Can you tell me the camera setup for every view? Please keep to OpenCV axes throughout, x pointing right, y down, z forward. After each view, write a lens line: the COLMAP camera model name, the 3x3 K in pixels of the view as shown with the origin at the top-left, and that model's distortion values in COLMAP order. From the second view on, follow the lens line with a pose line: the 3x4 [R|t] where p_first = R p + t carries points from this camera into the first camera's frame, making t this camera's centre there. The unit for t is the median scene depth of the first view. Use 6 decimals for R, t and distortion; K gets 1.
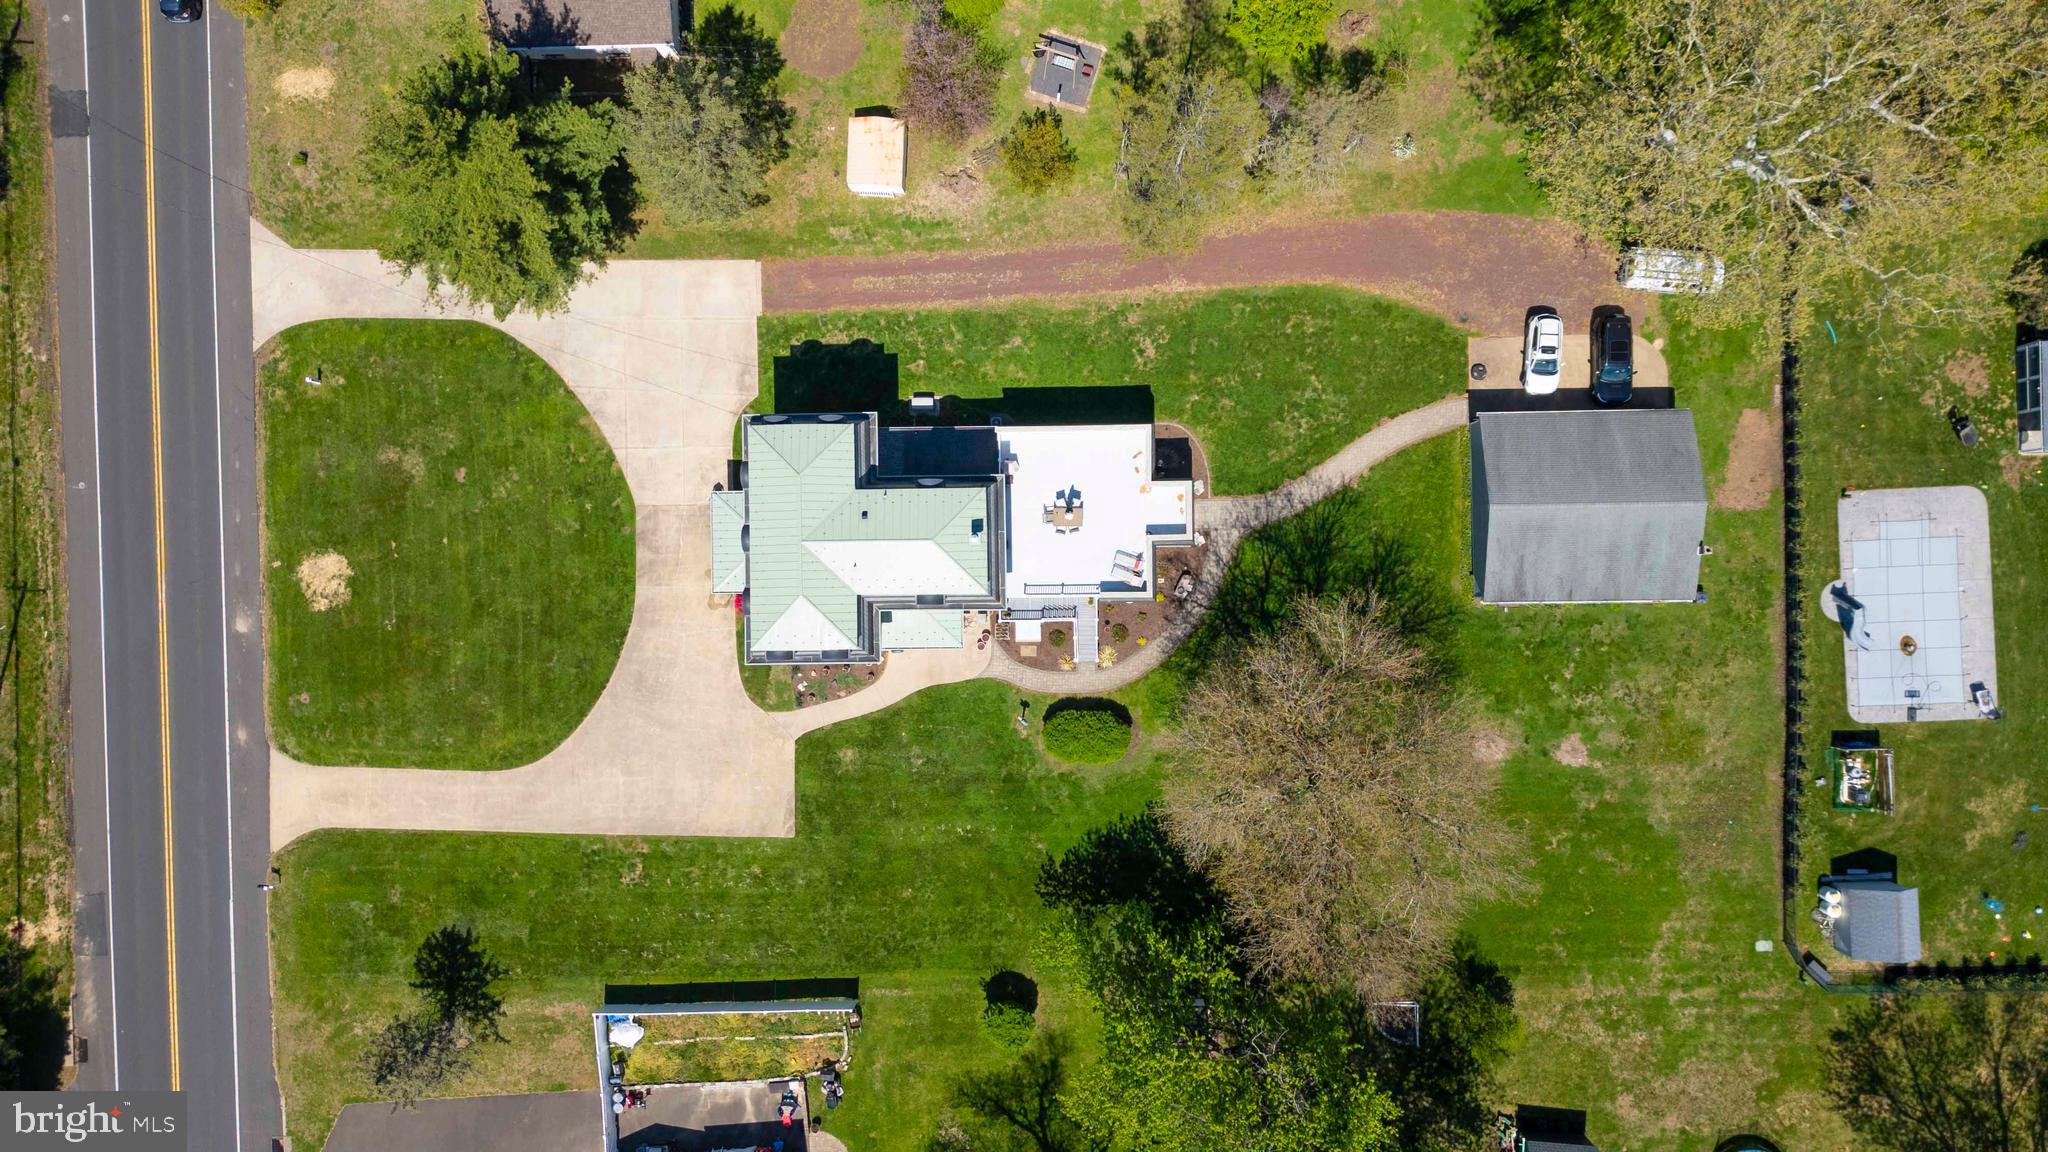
lens RADIAL K [[1438.6, 0, 1027.4], [0, 1438.6, 575.7], [0, 0, 1]] dist [0.074314, -0.071515]
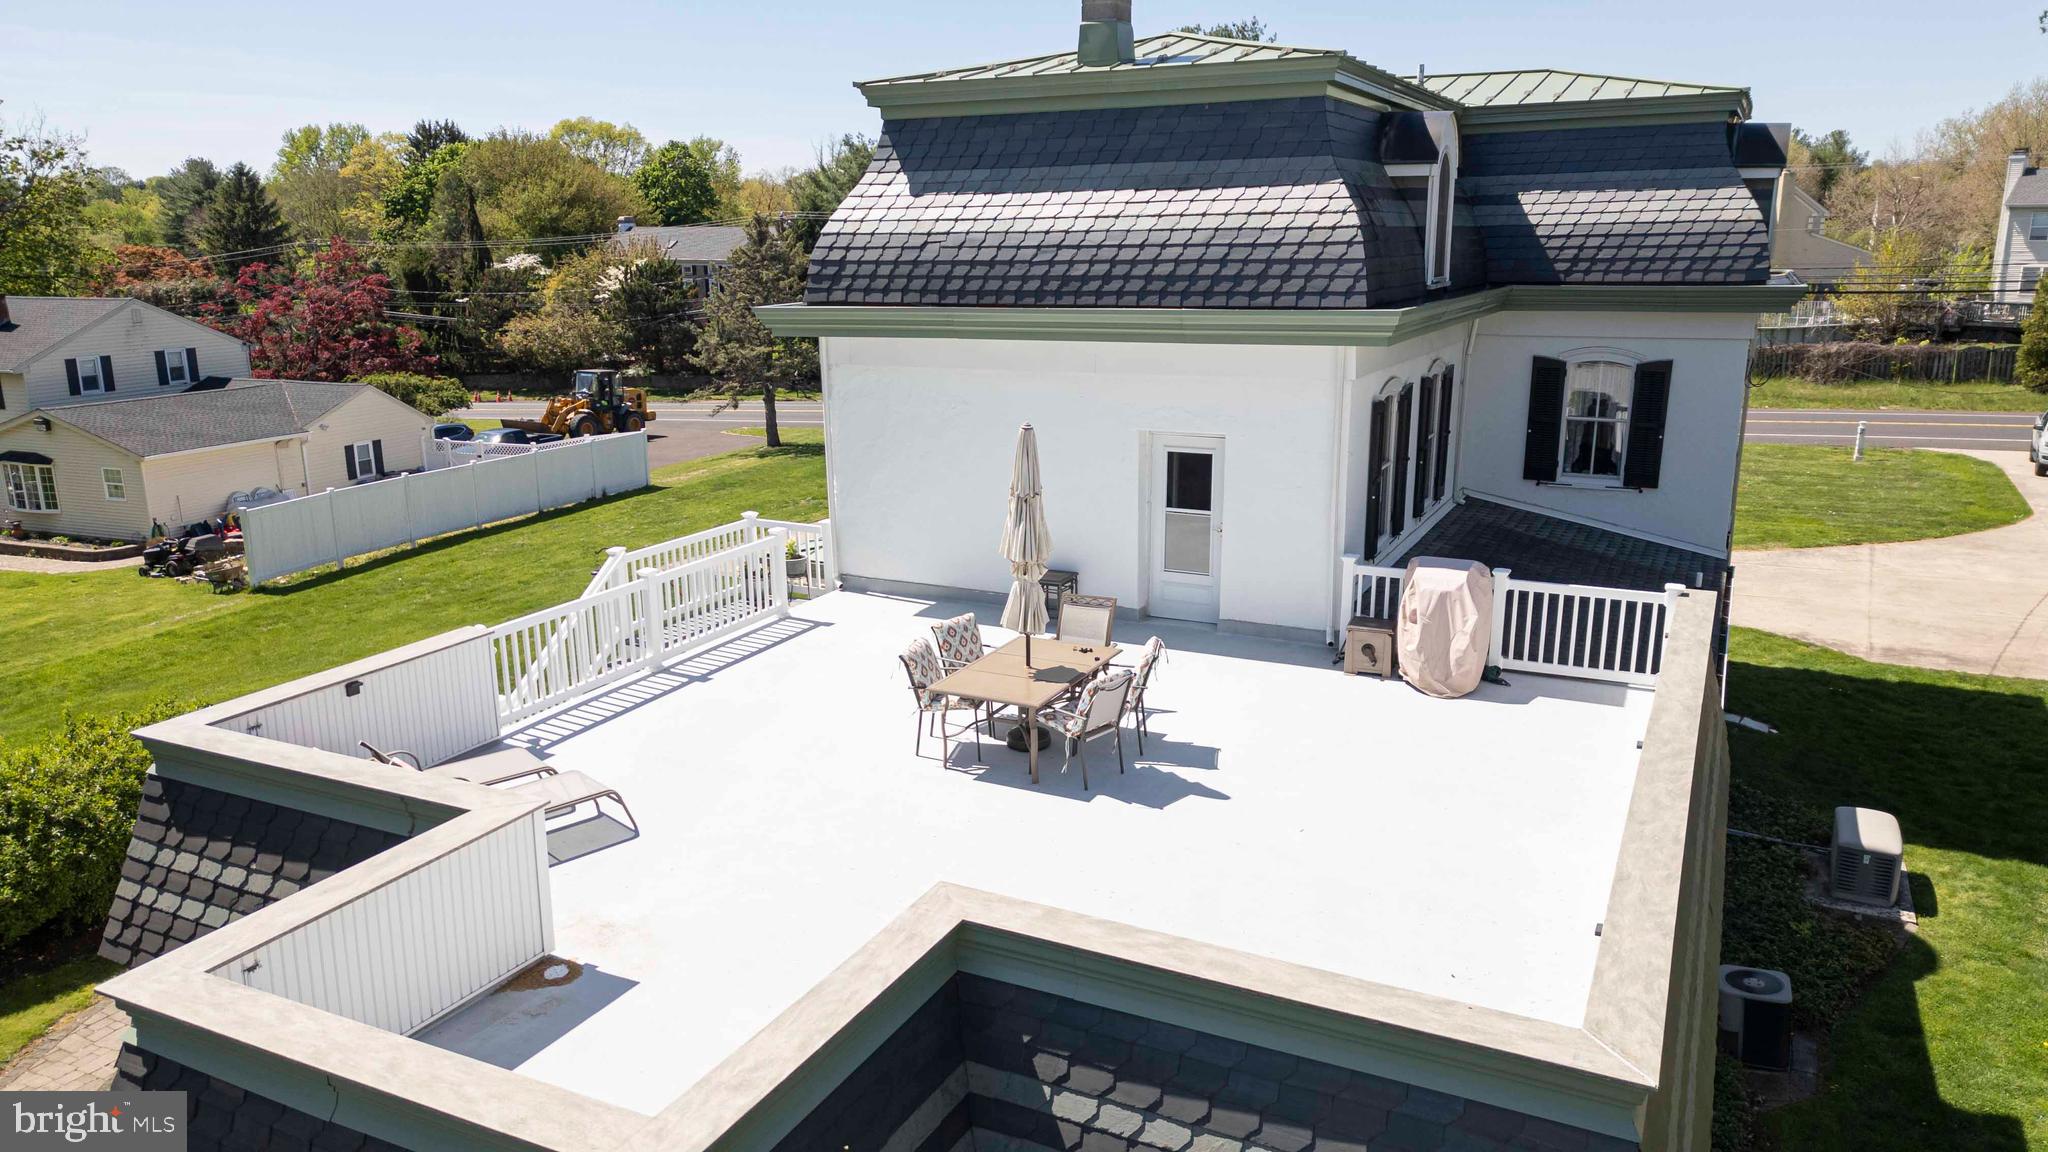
lens RADIAL K [[1437.6, 0, 1026.9], [0, 1437.6, 572.8], [0, 0, 1]] dist [0.054324, -0.046746]
pose [[-0.449881, 0.255717, -0.855696, 0.145577], [-0.892580, -0.096423, 0.440458, -0.099927], [0.030124, 0.961931, 0.271627, 0.897174]]
